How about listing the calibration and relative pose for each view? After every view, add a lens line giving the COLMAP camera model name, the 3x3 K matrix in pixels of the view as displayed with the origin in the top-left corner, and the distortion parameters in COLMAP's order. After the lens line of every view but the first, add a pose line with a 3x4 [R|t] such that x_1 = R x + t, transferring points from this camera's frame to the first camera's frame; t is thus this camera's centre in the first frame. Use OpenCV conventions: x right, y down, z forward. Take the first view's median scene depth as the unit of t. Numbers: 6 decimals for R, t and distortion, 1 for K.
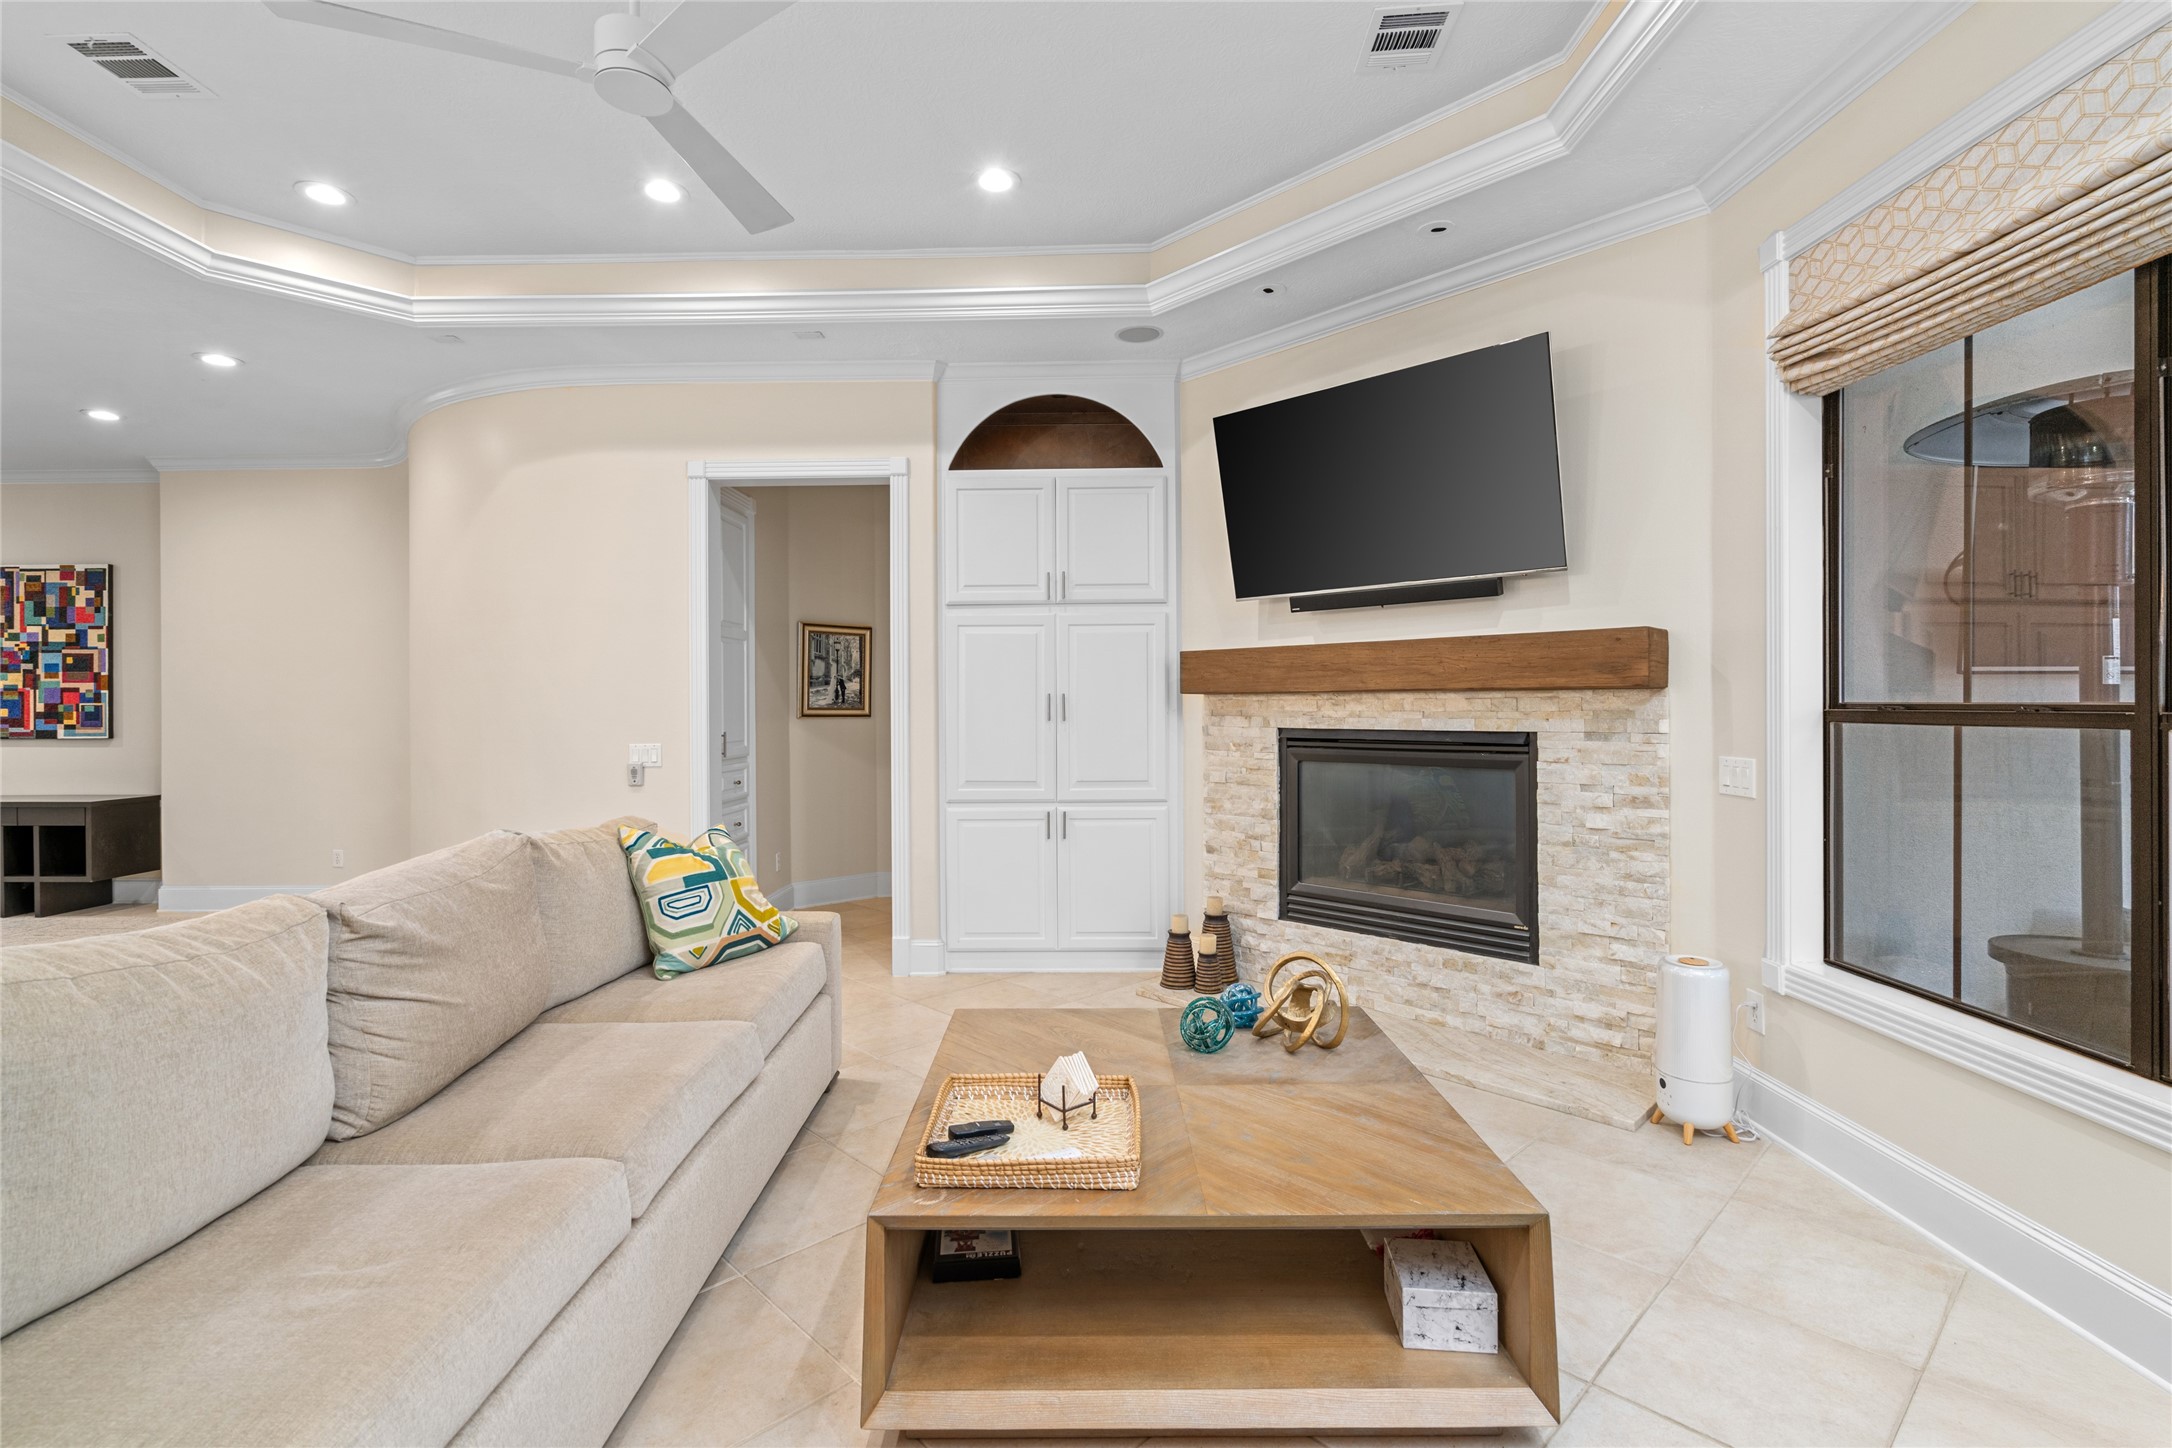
lens RADIAL K [[1001.8, 0, 1069.8], [0, 1001.8, 707.1], [0, 0, 1]] dist [-0.000383, 0.001174]
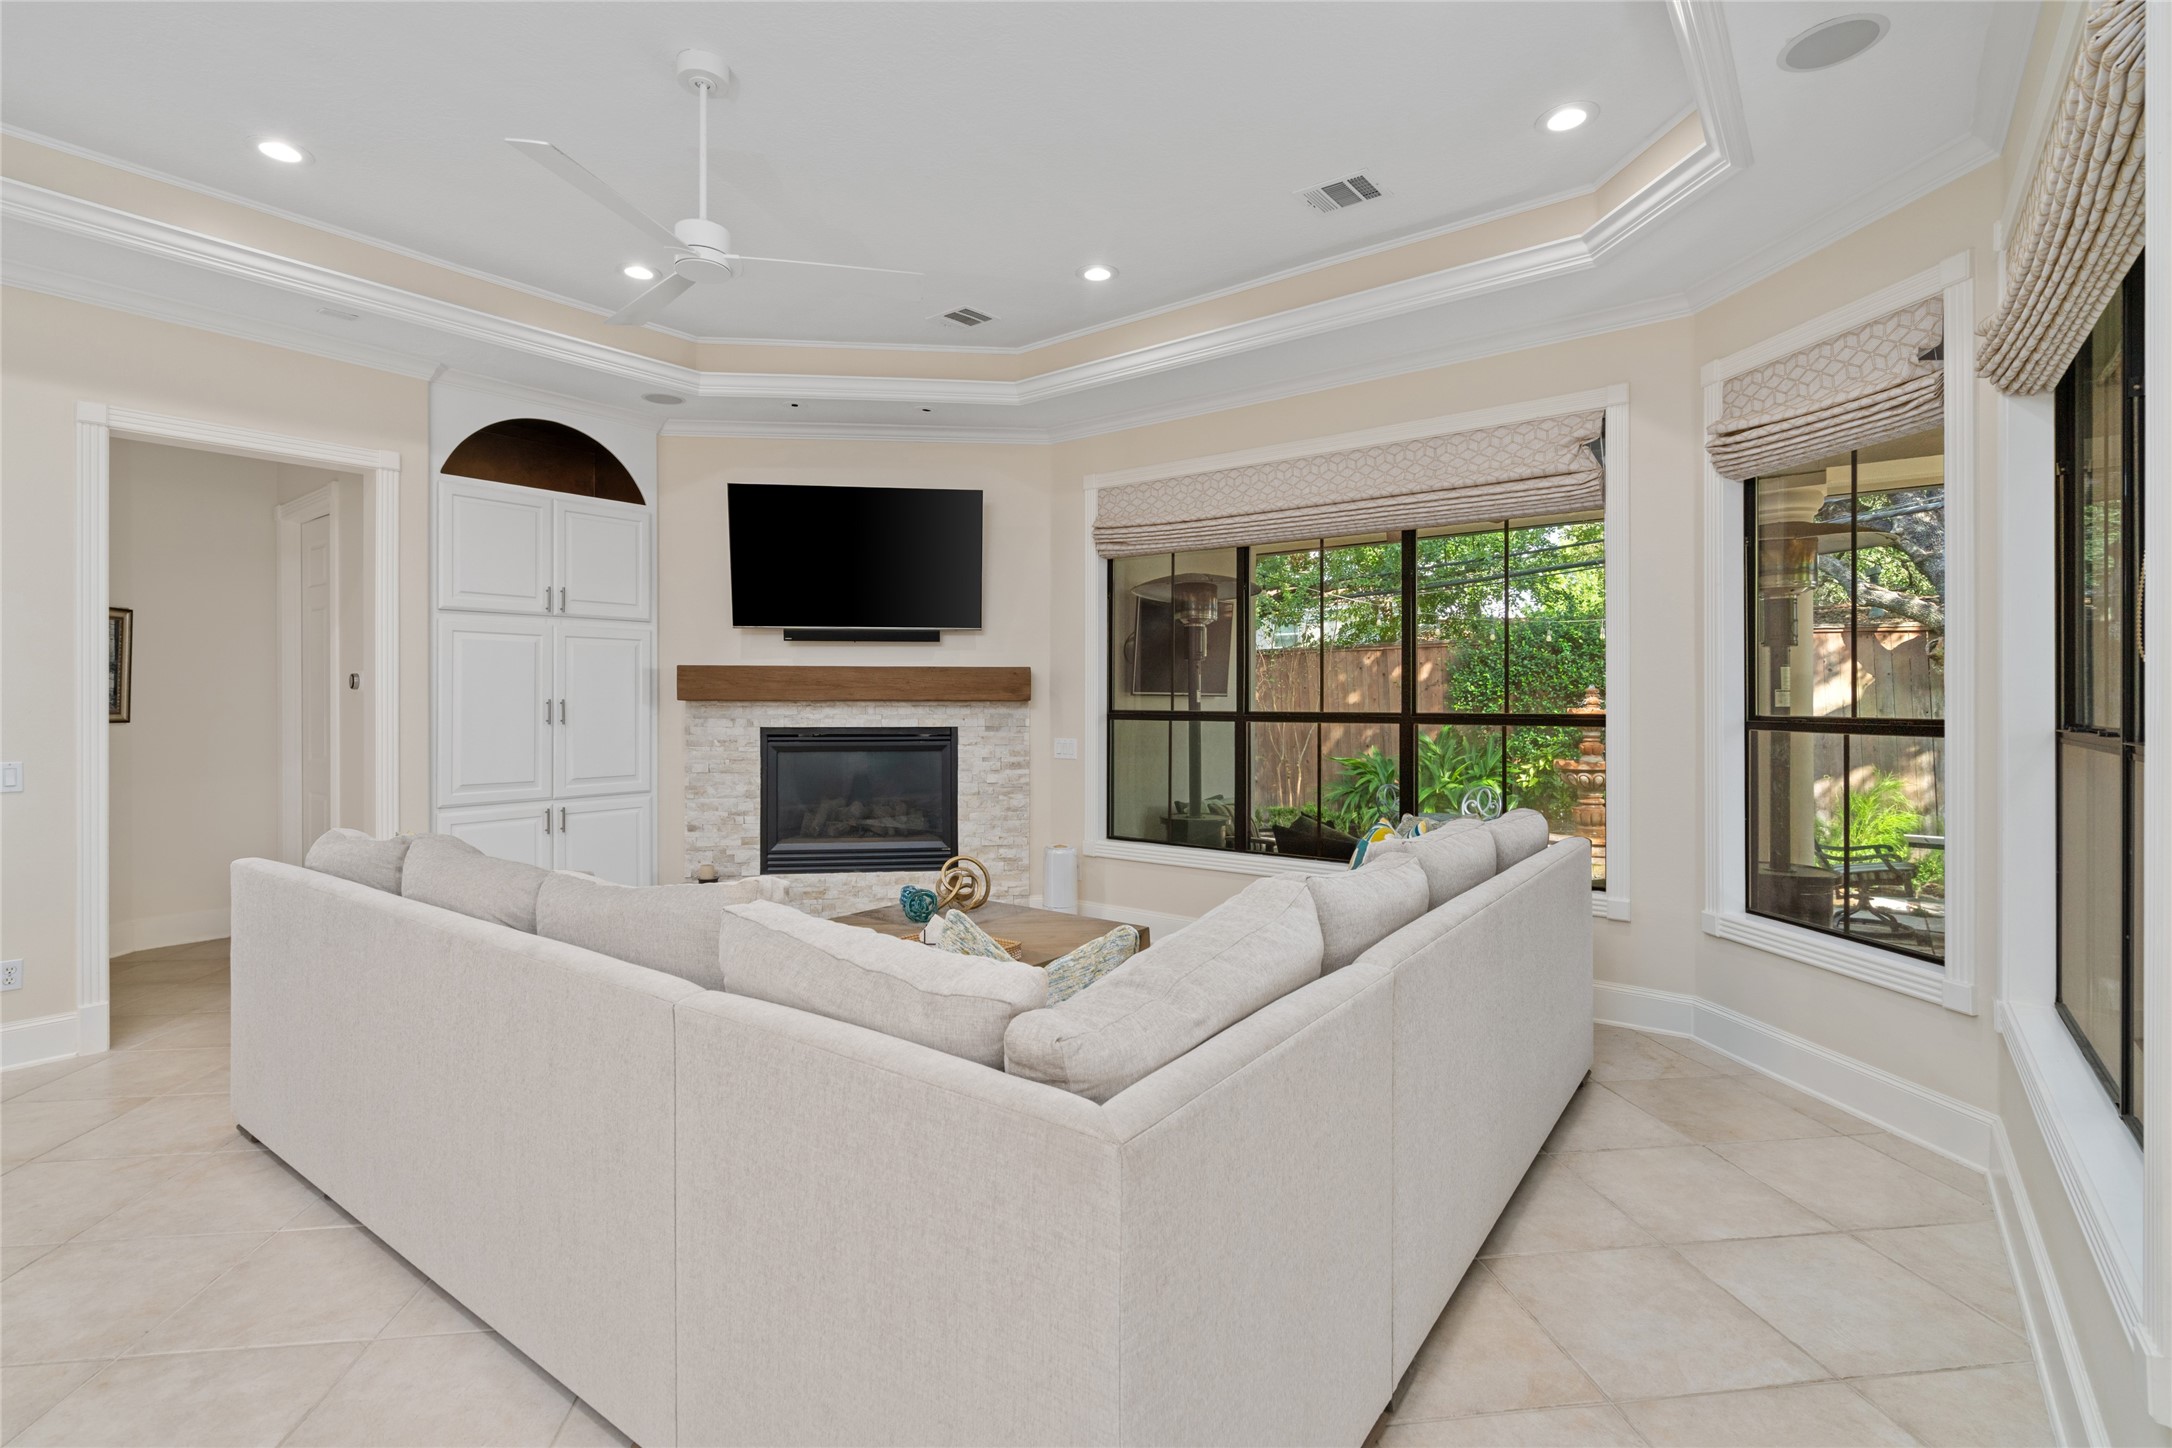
lens RADIAL K [[1001.8, 0, 1071.7], [0, 1001.8, 695.0], [0, 0, 1]] dist [-0.000383, 0.001174]
pose [[0.601527, 0.009940, 0.798791, -0.614896], [-0.002402, 0.999941, -0.010634, -0.008724], [-0.798849, 0.004478, 0.601515, -0.110354]]
